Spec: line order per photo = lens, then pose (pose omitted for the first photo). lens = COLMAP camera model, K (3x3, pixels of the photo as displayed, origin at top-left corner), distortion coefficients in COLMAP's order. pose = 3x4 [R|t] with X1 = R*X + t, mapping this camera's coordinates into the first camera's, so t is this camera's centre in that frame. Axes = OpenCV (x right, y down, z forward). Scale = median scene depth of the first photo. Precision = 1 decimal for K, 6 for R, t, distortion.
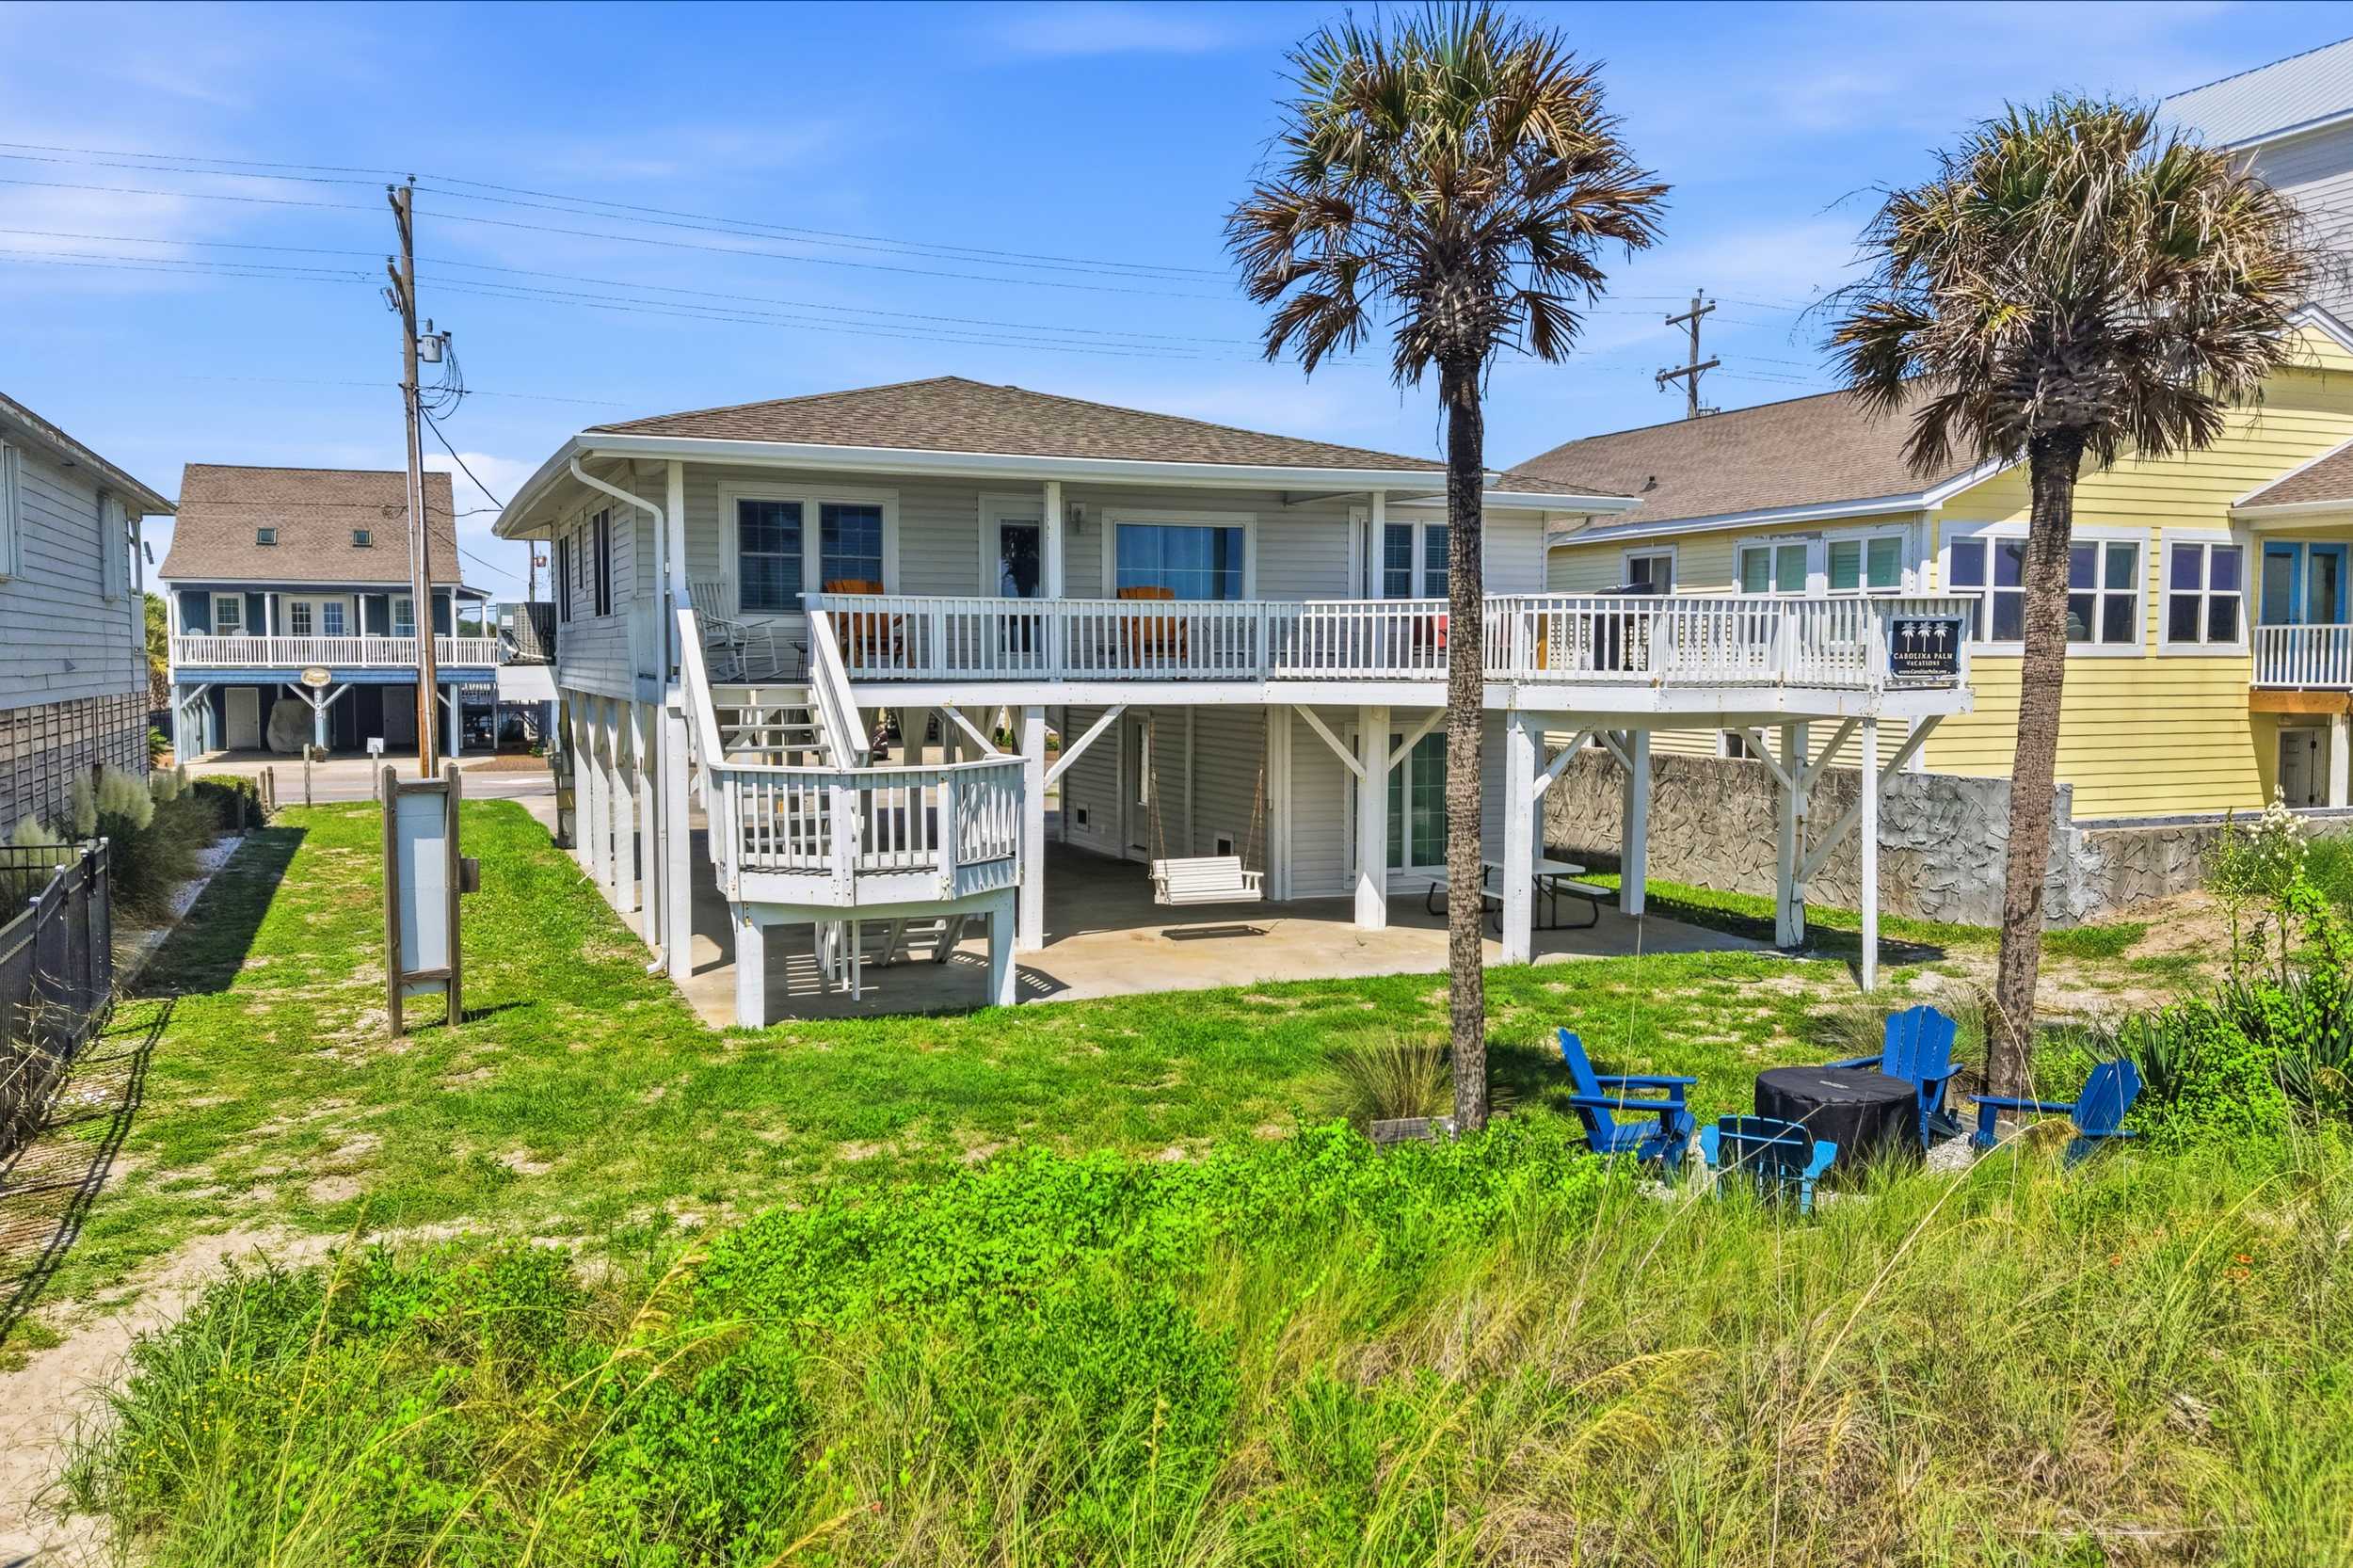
lens RADIAL K [[1864.9, 0, 1176.5], [0, 1864.9, 784.0], [0, 0, 1]] dist [0.054573, -0.076586]
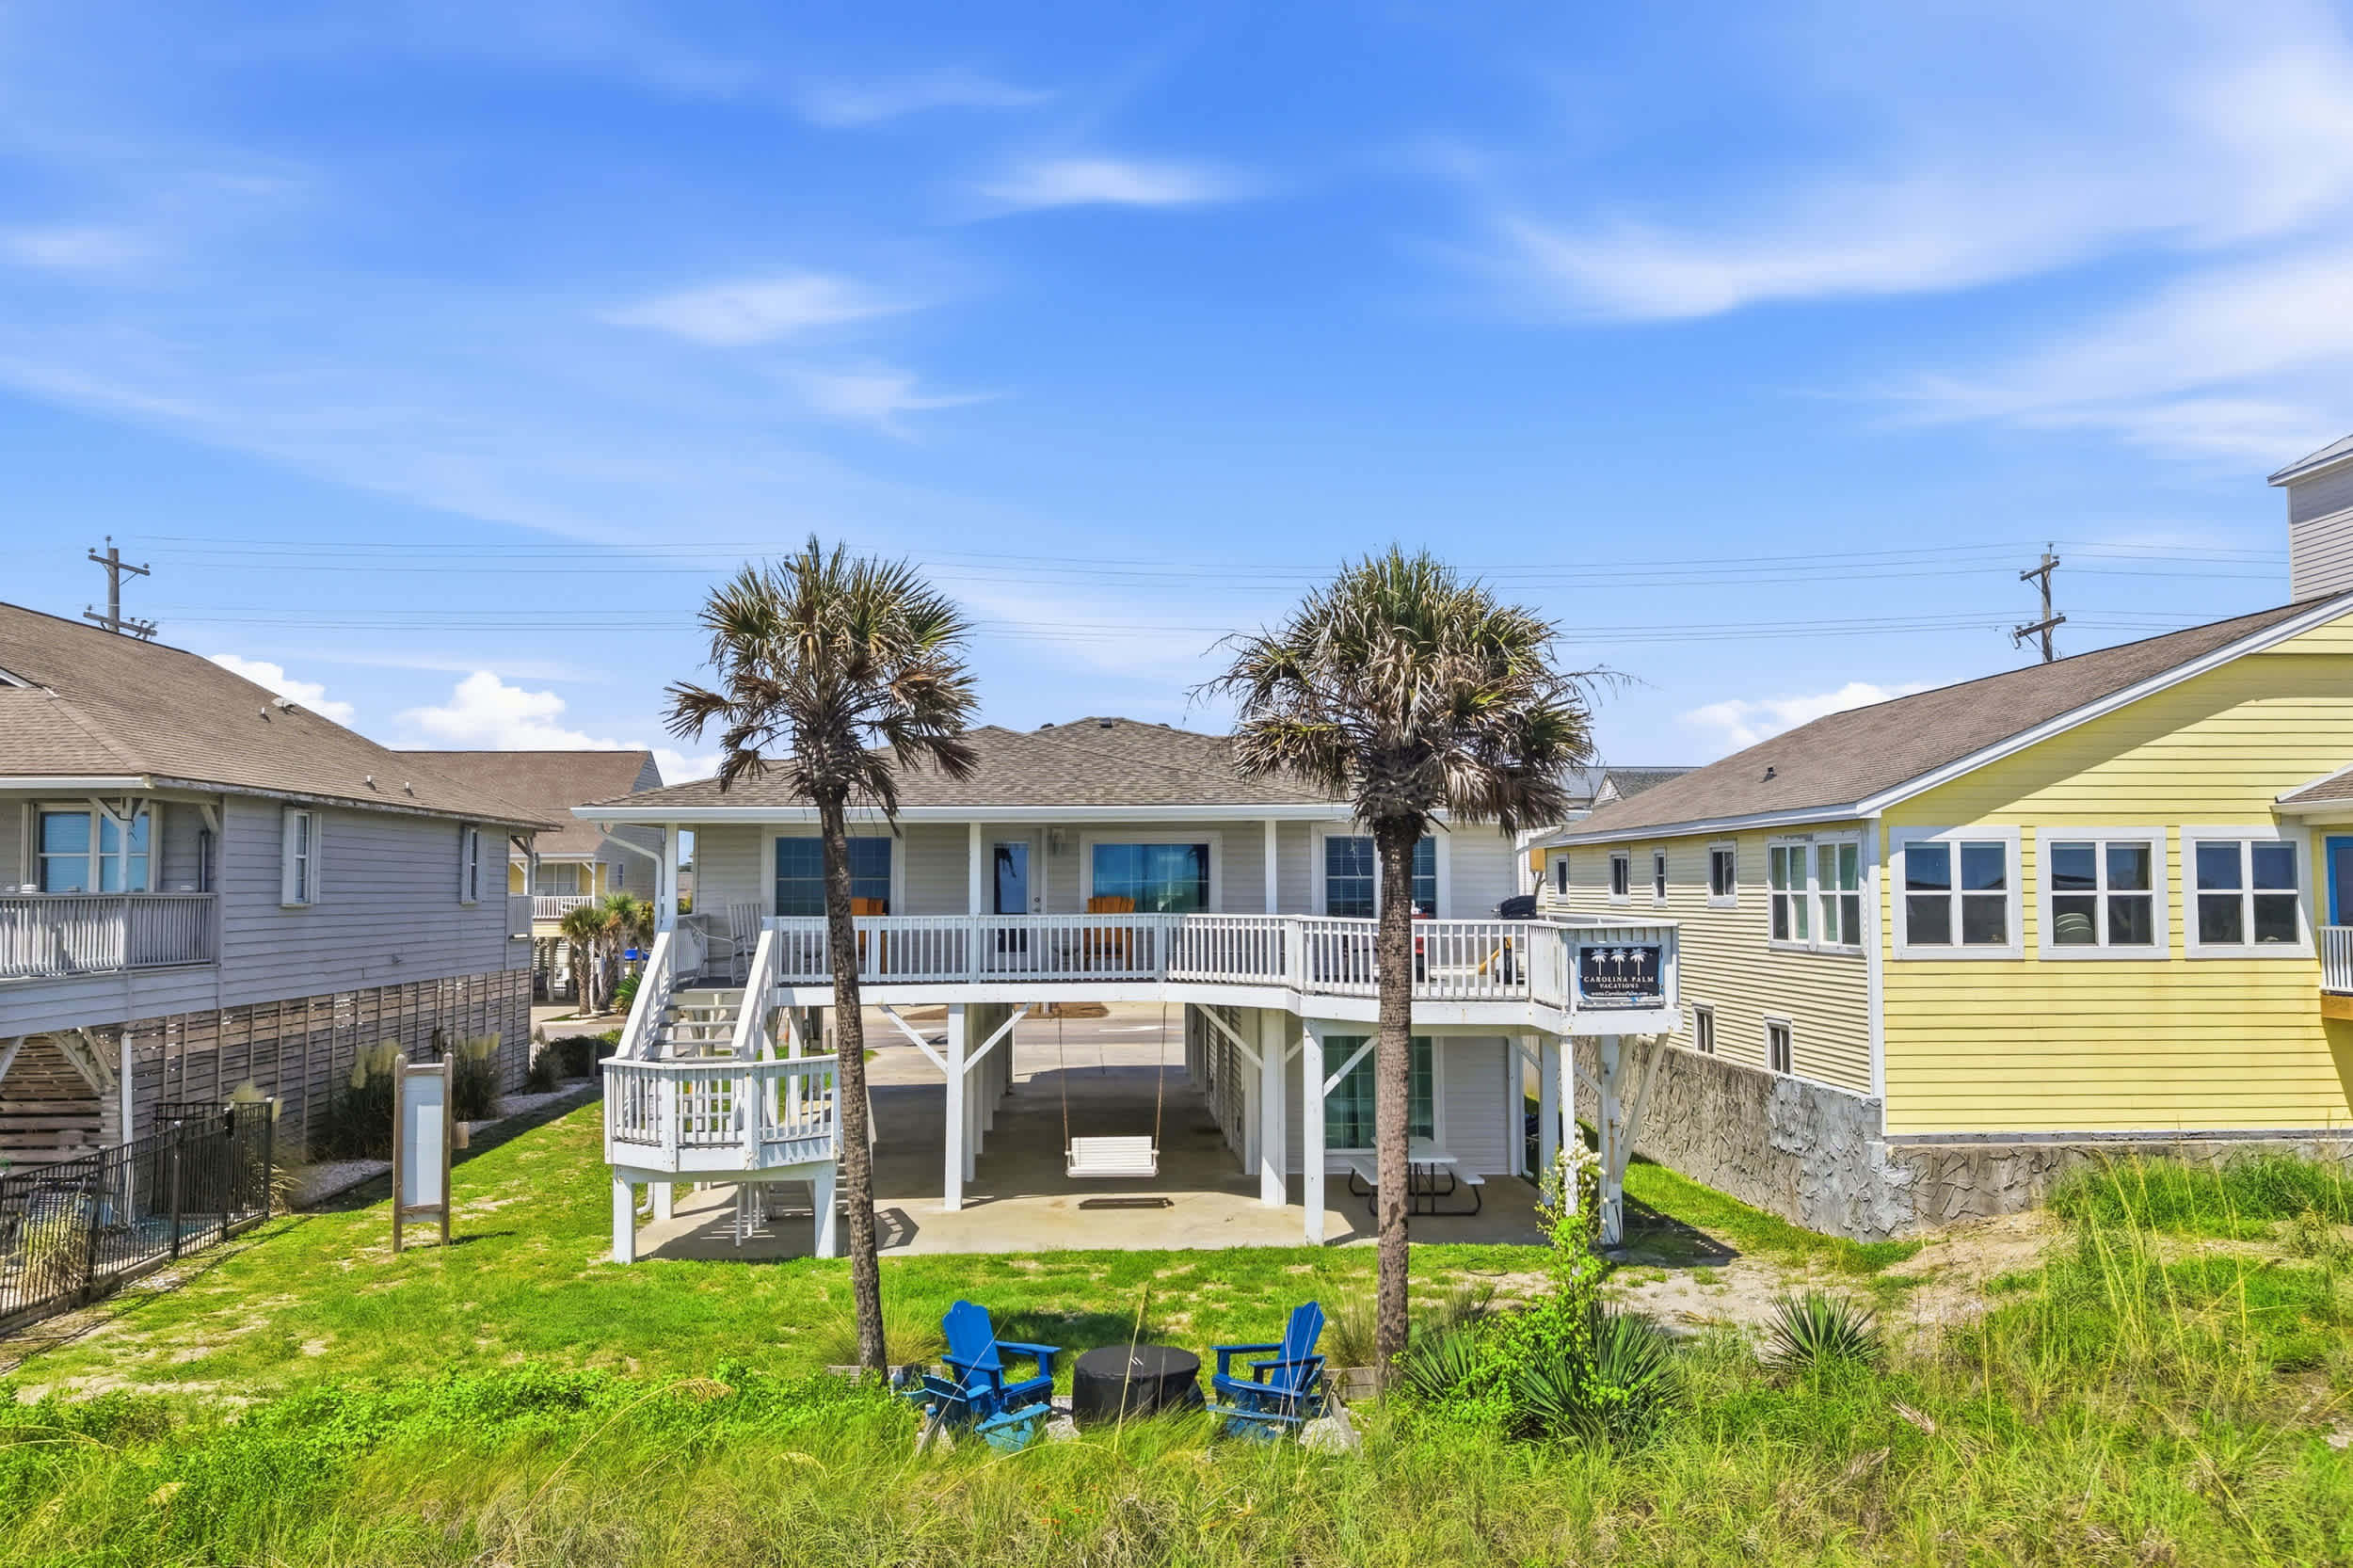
lens RADIAL K [[1864.9, 0, 1176.5], [0, 1864.9, 784.0], [0, 0, 1]] dist [0.054573, -0.076586]
pose [[0.940638, -0.024329, -0.338538, 0.477677], [-0.018098, 0.992413, -0.121606, -0.039584], [0.338928, 0.120514, 0.933062, -0.109071]]
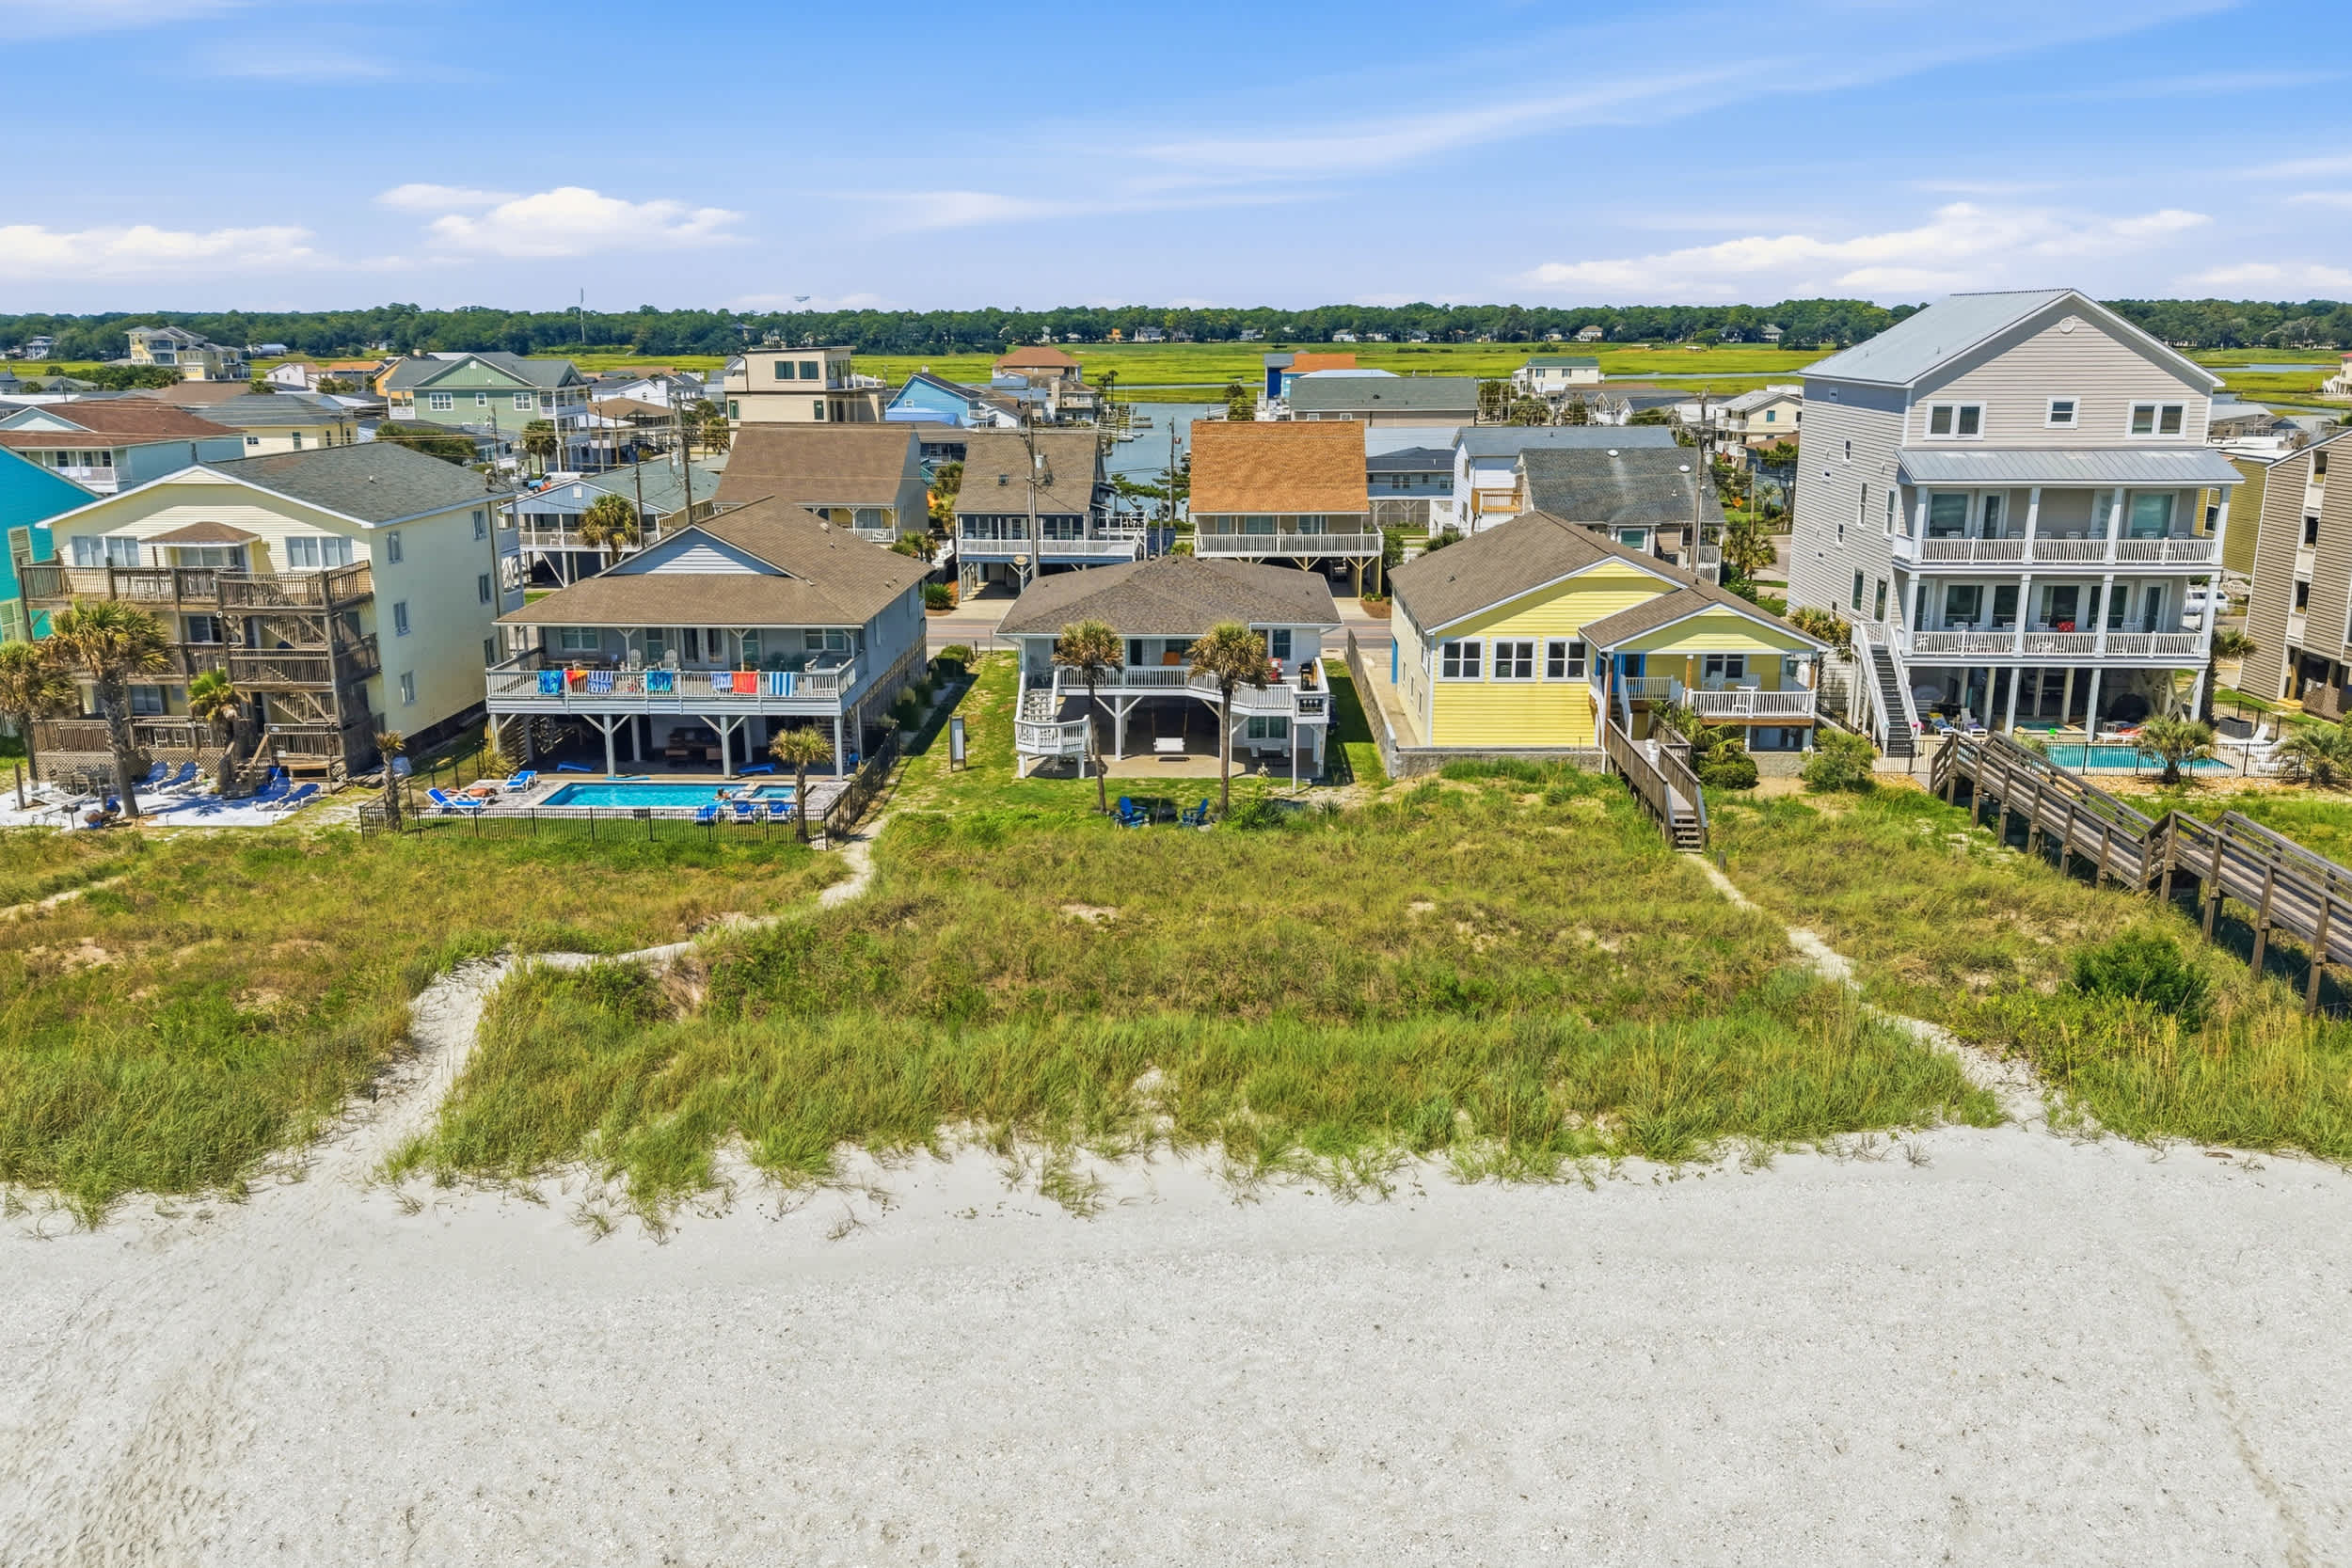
lens RADIAL K [[1901.5, 0, 1176.0], [0, 1901.5, 784.0], [0, 0, 1]] dist [0.246935, -0.000431]
pose [[0.912184, 0.095276, -0.398552, 1.538574], [-0.025630, 0.983956, 0.176561, -0.533809], [0.408979, -0.150842, 0.899990, -2.353547]]
